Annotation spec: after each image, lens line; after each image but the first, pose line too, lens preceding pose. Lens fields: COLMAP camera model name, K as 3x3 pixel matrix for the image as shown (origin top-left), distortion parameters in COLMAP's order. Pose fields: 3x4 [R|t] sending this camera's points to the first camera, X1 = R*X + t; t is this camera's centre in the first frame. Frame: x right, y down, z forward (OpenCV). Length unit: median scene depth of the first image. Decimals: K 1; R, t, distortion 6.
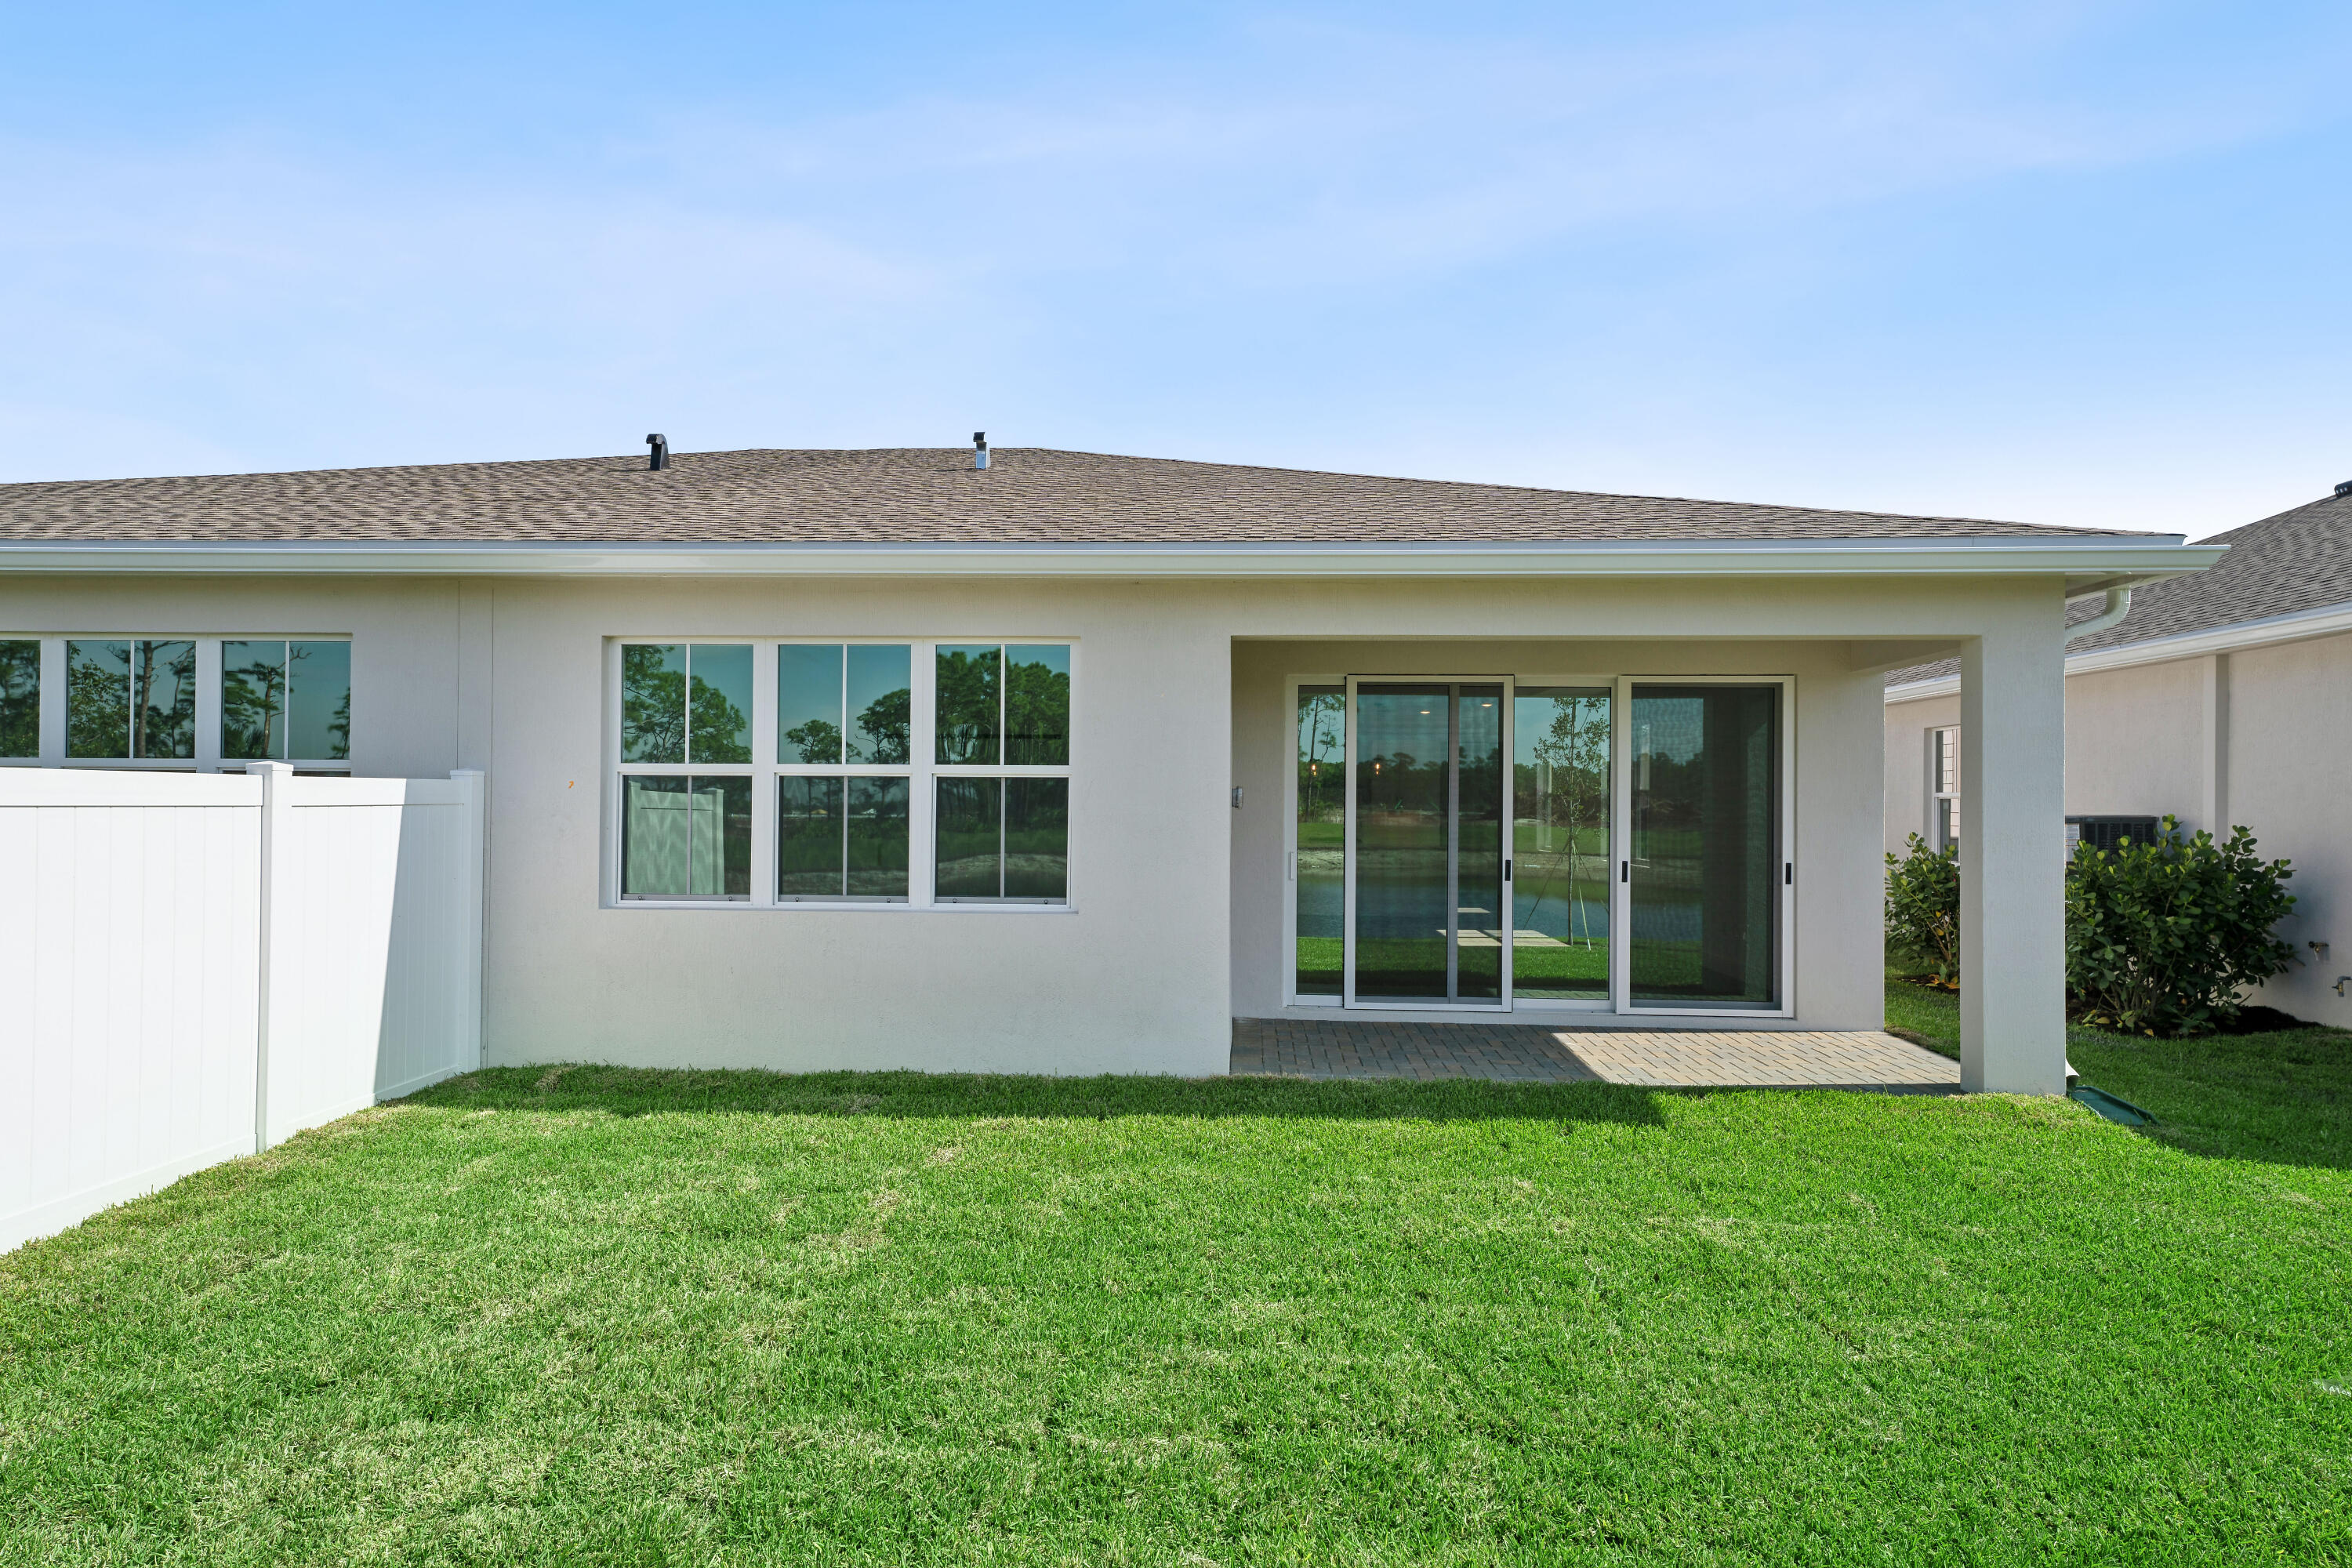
lens RADIAL K [[1289.5, 0, 1177.0], [0, 1289.5, 819.3], [0, 0, 1]] dist [0.035763, -0.000065]
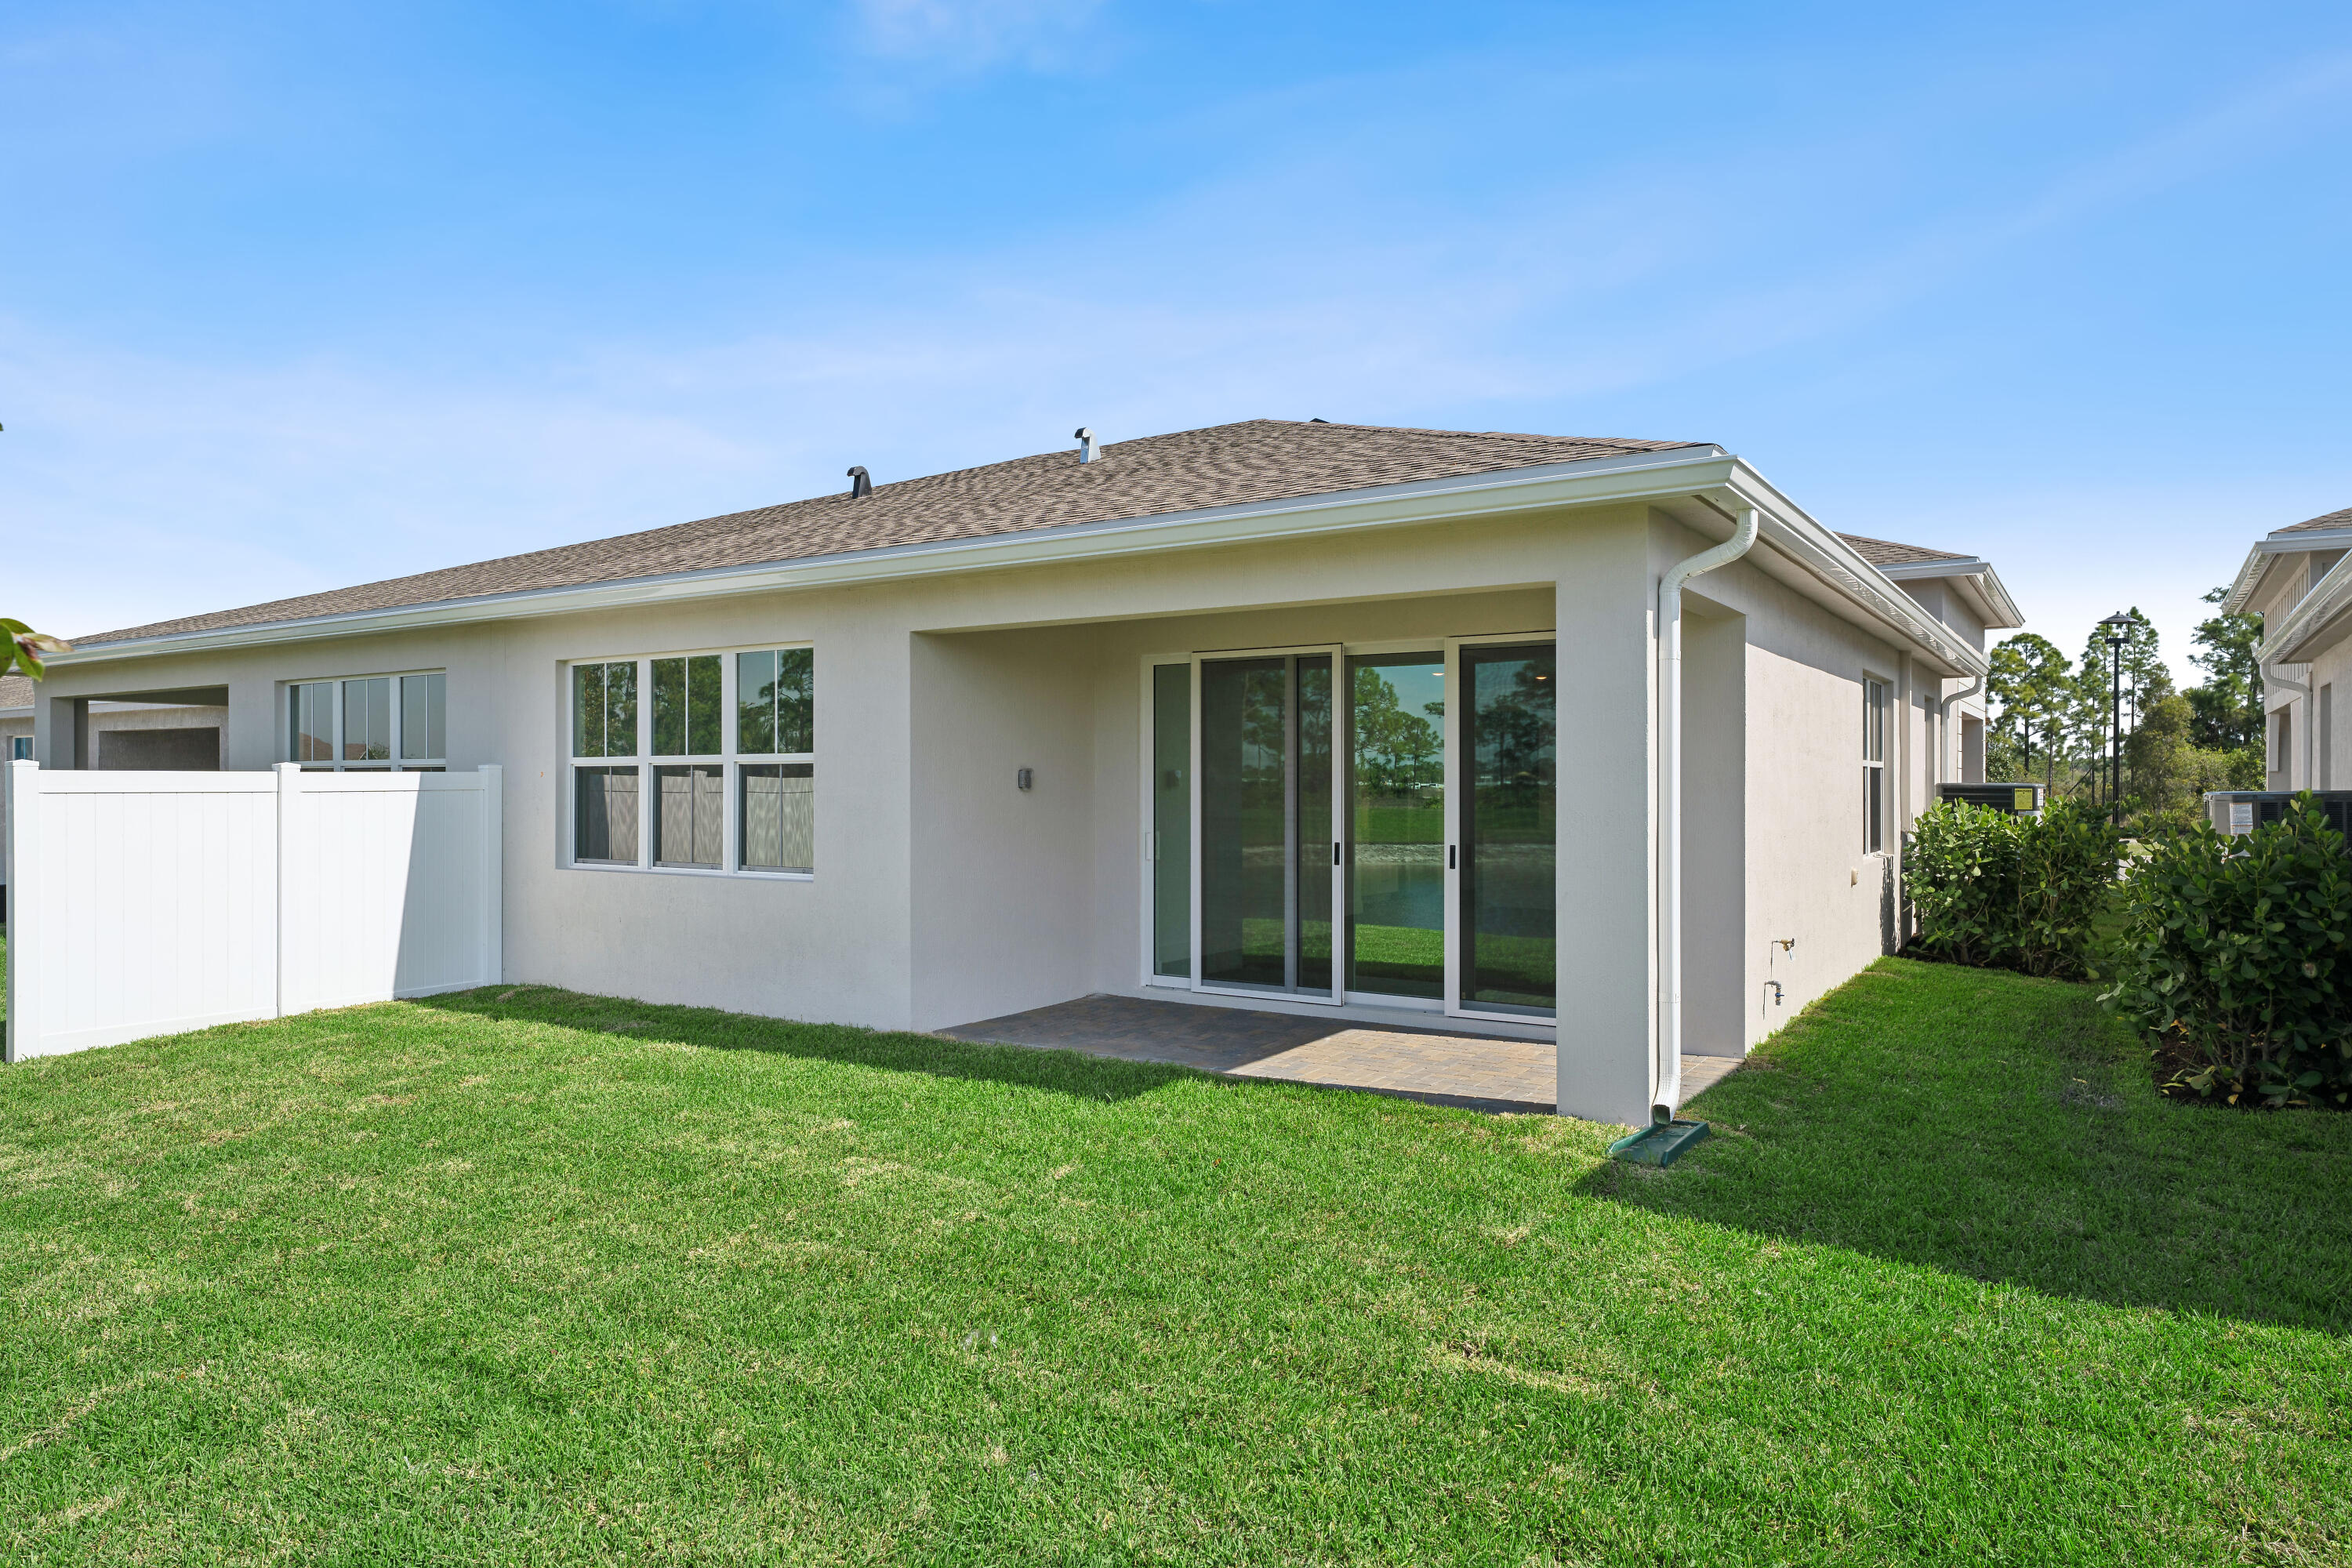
lens RADIAL K [[1448.1, 0, 1176.0], [0, 1448.1, 784.0], [0, 0, 1]] dist [0.002007, 0.000567]
pose [[0.864428, -0.008227, -0.502689, 0.830602], [0.001700, 0.999908, -0.013441, 0.003813], [0.502753, 0.010765, 0.864363, 0.048693]]
